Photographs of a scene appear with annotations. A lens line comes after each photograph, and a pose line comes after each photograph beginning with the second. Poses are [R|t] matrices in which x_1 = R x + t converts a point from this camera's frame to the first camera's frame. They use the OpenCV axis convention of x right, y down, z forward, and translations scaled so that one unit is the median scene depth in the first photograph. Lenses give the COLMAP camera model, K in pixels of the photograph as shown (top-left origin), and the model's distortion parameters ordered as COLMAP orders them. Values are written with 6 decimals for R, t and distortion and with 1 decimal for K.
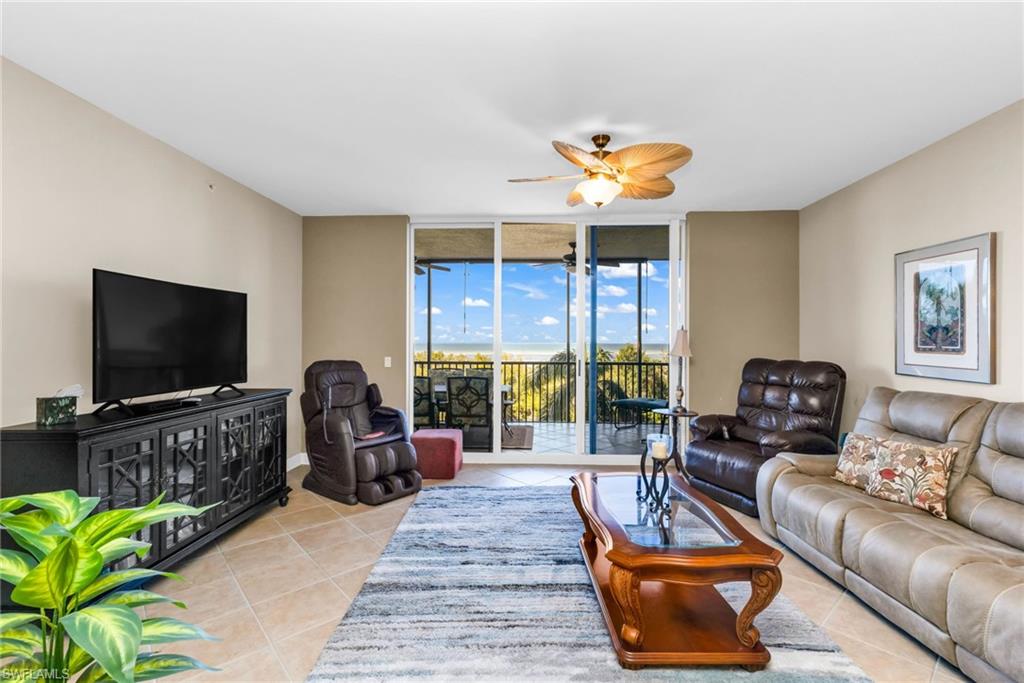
lens RADIAL K [[443.6, 0, 512.0], [0, 443.6, 341.5], [0, 0, 1]] dist [0.004262, -0.000168]
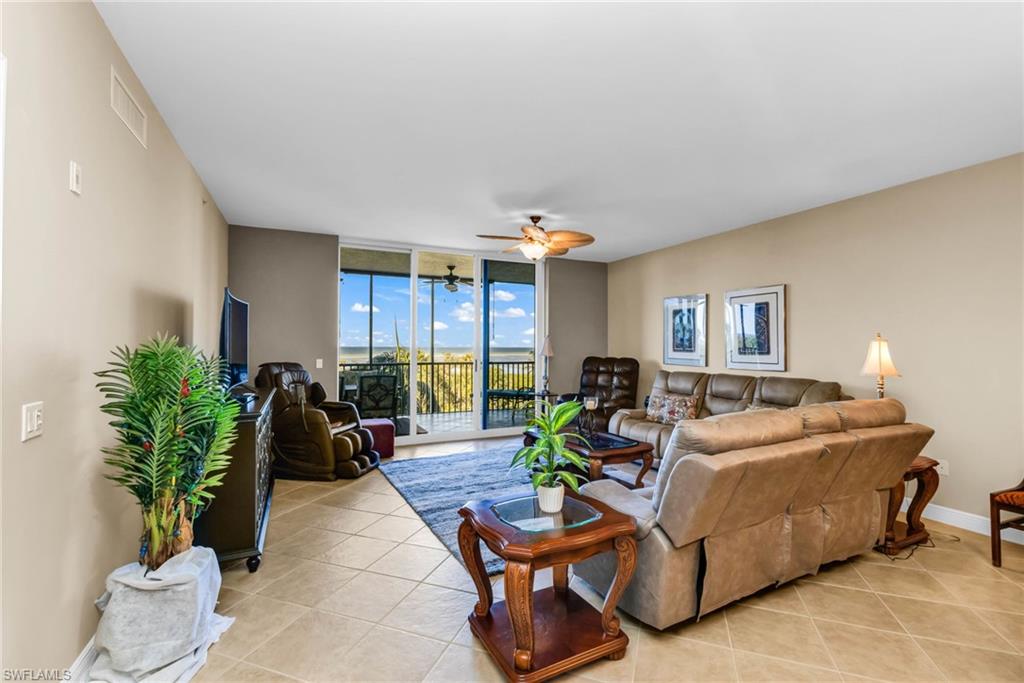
lens RADIAL K [[441.4, 0, 507.3], [0, 441.4, 352.5], [0, 0, 1]] dist [0.003933, 0.000032]
pose [[0.885136, -0.006767, 0.465283, -0.413238], [-0.002058, 0.999828, 0.018457, -0.004405], [-0.465328, -0.017294, 0.884969, -0.230888]]
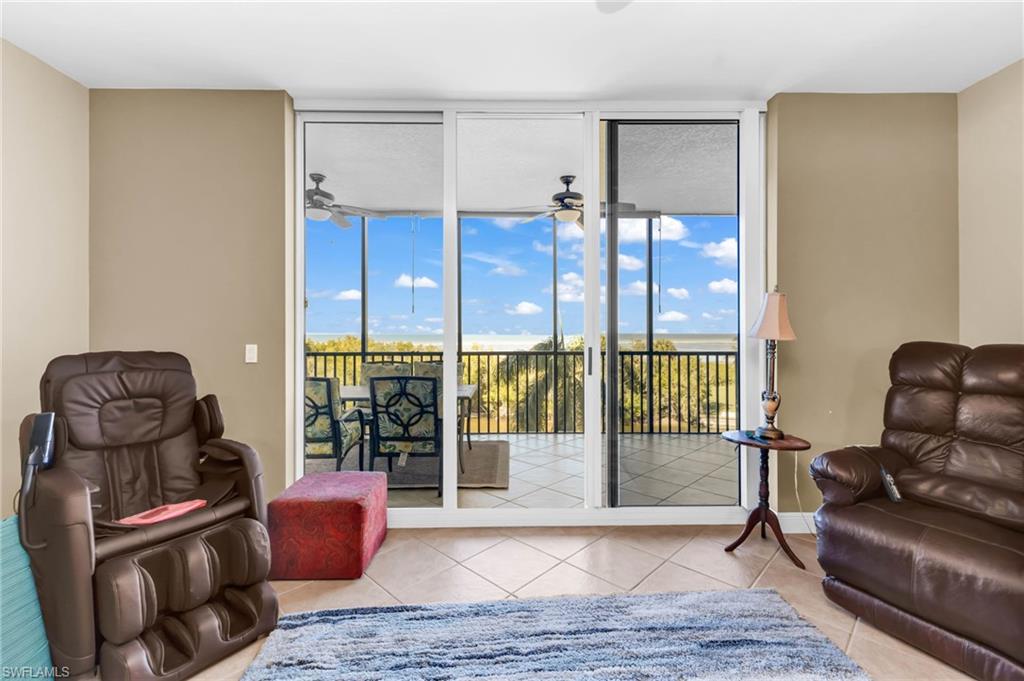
lens RADIAL K [[439.9, 0, 513.3], [0, 439.9, 332.0], [0, 0, 1]] dist [0.002923, 0.000186]
pose [[0.997544, -0.003399, 0.069966, 0.011510], [0.003404, 0.999994, 0.000057, 0.022431], [-0.069966, 0.000182, 0.997549, 0.464150]]
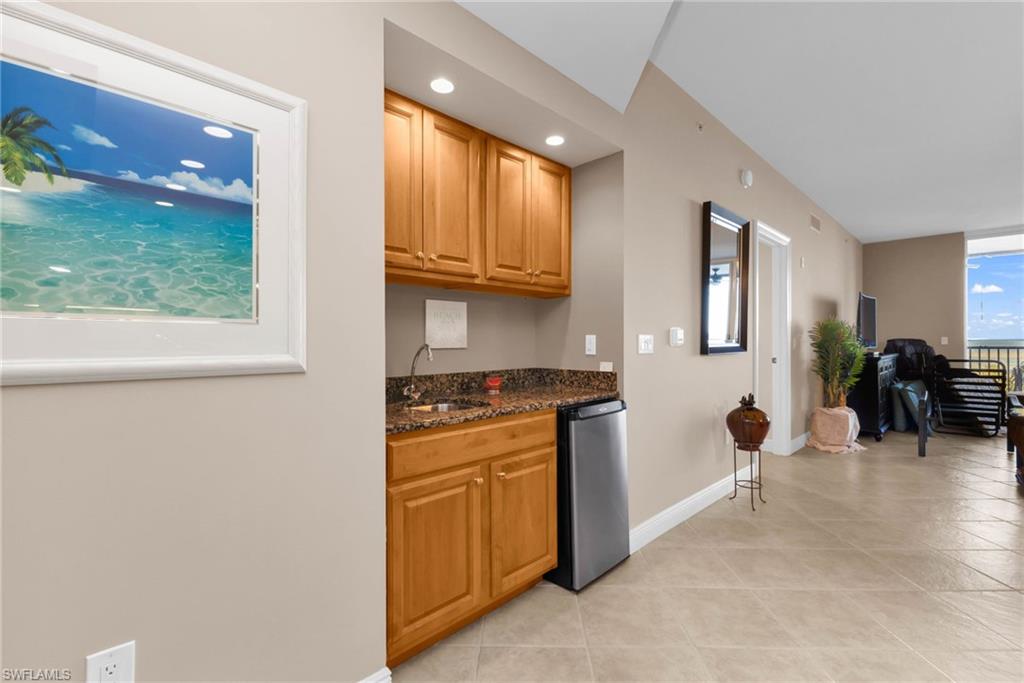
lens RADIAL K [[436.5, 0, 506.0], [0, 436.5, 340.7], [0, 0, 1]] dist [0.001931, 0.000167]
pose [[0.725336, -0.005120, -0.688376, -0.361293], [0.006554, 0.999978, -0.000531, 0.041595], [0.688363, -0.004126, 0.725354, -0.964871]]
